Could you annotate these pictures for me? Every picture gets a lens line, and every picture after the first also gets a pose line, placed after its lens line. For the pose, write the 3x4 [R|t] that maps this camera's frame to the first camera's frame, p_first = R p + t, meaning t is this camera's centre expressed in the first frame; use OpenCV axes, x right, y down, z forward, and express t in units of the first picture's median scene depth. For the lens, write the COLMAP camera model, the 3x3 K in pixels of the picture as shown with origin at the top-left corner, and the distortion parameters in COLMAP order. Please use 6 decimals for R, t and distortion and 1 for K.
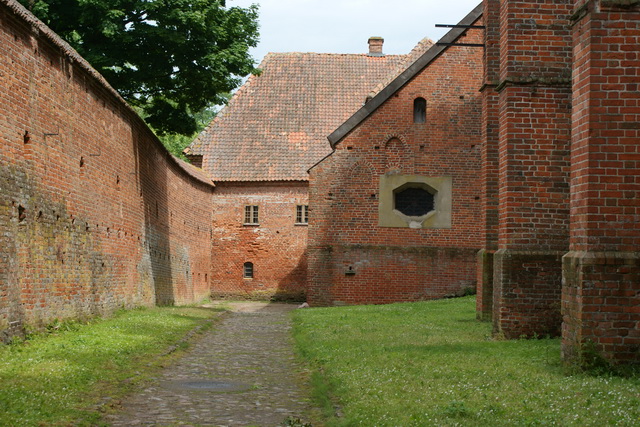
lens RADIAL K [[1239.8, 0, 319.5], [0, 1239.8, 213.7], [0, 0, 1]] dist [-0.024792, 0.000000]
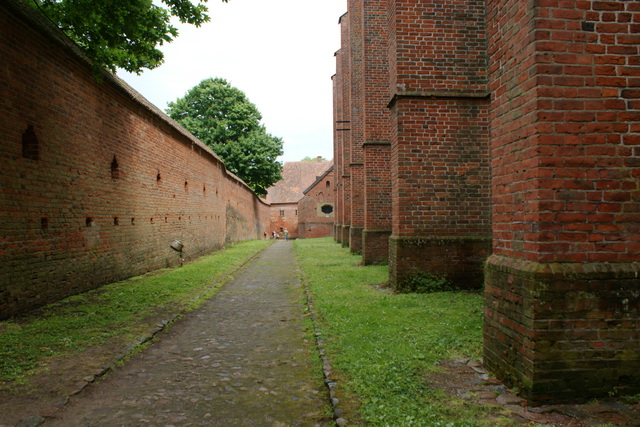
lens RADIAL K [[491.3, 0, 322.4], [0, 491.3, 213.3], [0, 0, 1]] dist [0.001203, 0.000003]
pose [[0.999406, -0.019200, 0.028606, 0.021310], [0.018872, 0.999754, 0.011690, -0.016367], [-0.028824, -0.011143, 0.999522, -0.422819]]
